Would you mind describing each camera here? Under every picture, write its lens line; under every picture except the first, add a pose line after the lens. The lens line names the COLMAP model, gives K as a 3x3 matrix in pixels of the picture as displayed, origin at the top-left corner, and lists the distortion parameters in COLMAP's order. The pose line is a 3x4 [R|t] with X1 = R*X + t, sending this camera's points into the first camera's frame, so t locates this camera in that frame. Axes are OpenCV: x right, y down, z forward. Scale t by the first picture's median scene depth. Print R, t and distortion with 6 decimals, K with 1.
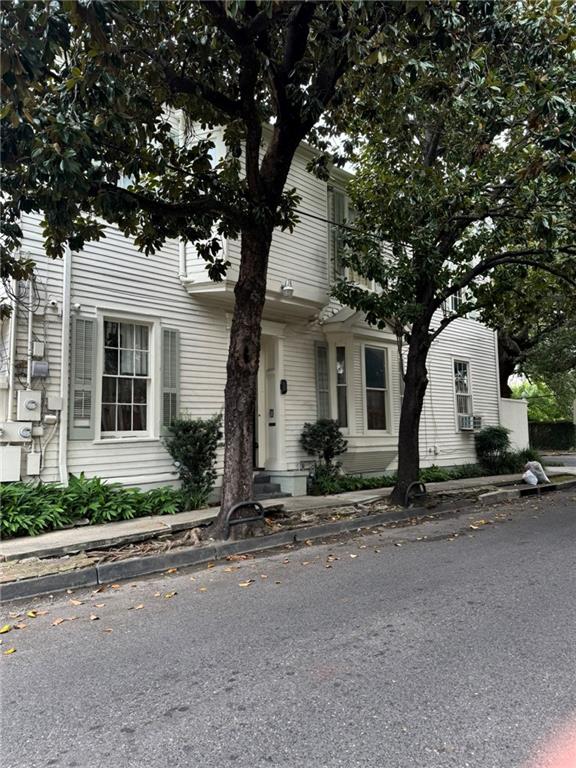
lens RADIAL K [[537.9, 0, 283.9], [0, 537.9, 381.3], [0, 0, 1]] dist [0.018353, -0.025865]
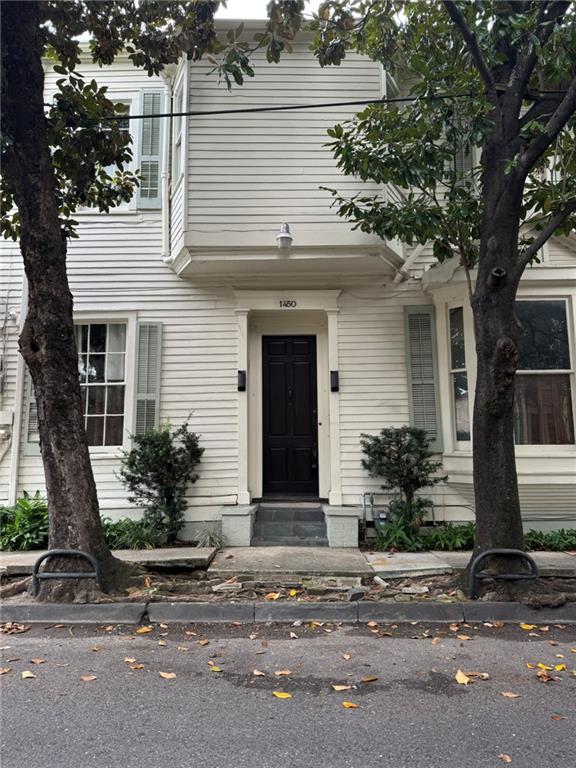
lens RADIAL K [[537.9, 0, 291.6], [0, 537.9, 386.8], [0, 0, 1]] dist [0.018353, -0.025865]
pose [[0.710897, -0.072483, -0.699551, 0.534412], [0.065677, 0.997170, -0.036578, 0.047191], [0.700223, -0.019941, 0.713646, 0.580204]]
